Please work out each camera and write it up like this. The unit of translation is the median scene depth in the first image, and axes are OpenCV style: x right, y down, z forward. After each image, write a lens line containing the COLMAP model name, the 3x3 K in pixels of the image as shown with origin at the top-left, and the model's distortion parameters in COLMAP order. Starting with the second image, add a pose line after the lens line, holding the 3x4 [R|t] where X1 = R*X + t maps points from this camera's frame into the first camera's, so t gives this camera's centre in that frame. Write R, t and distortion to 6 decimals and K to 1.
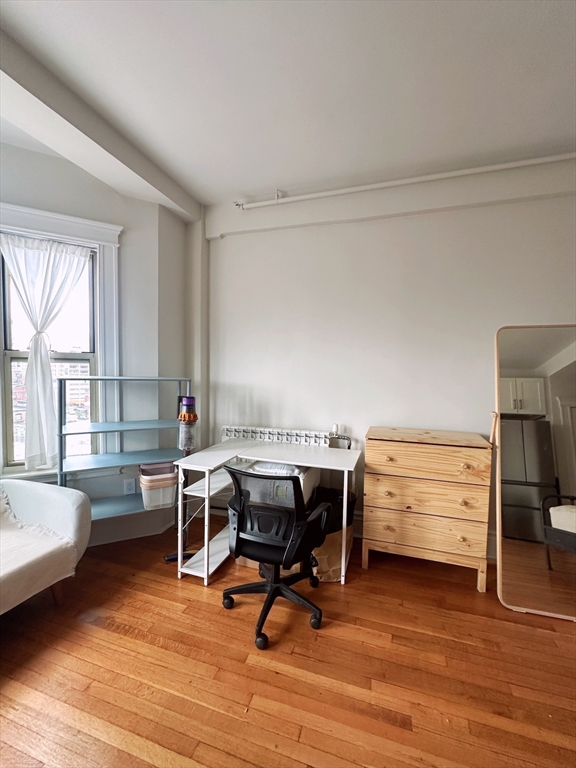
lens RADIAL K [[329.3, 0, 288.0], [0, 329.3, 384.0], [0, 0, 1]] dist [-0.003183, 0.000676]
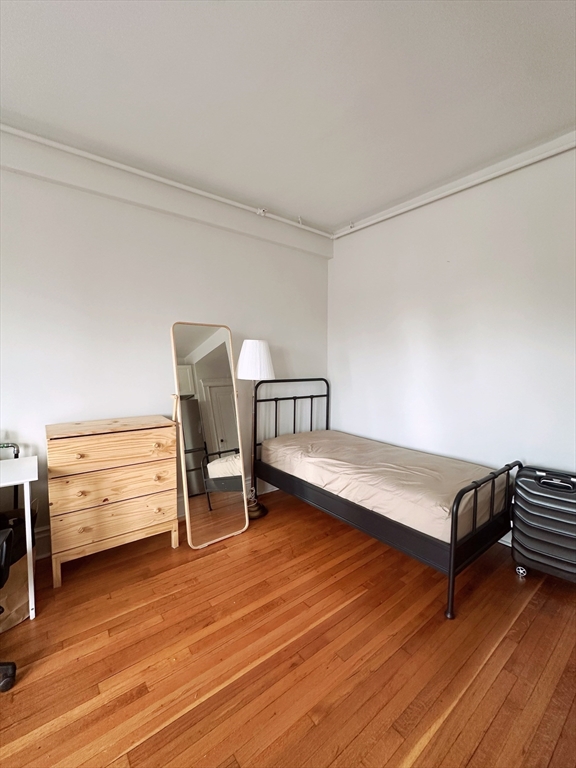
lens RADIAL K [[329.3, 0, 288.0], [0, 329.3, 384.0], [0, 0, 1]] dist [-0.003183, 0.000676]
pose [[0.559178, -0.066065, 0.826411, -0.111768], [0.037739, 0.997815, 0.054232, -0.000595], [-0.828188, 0.000863, 0.560449, 0.005546]]
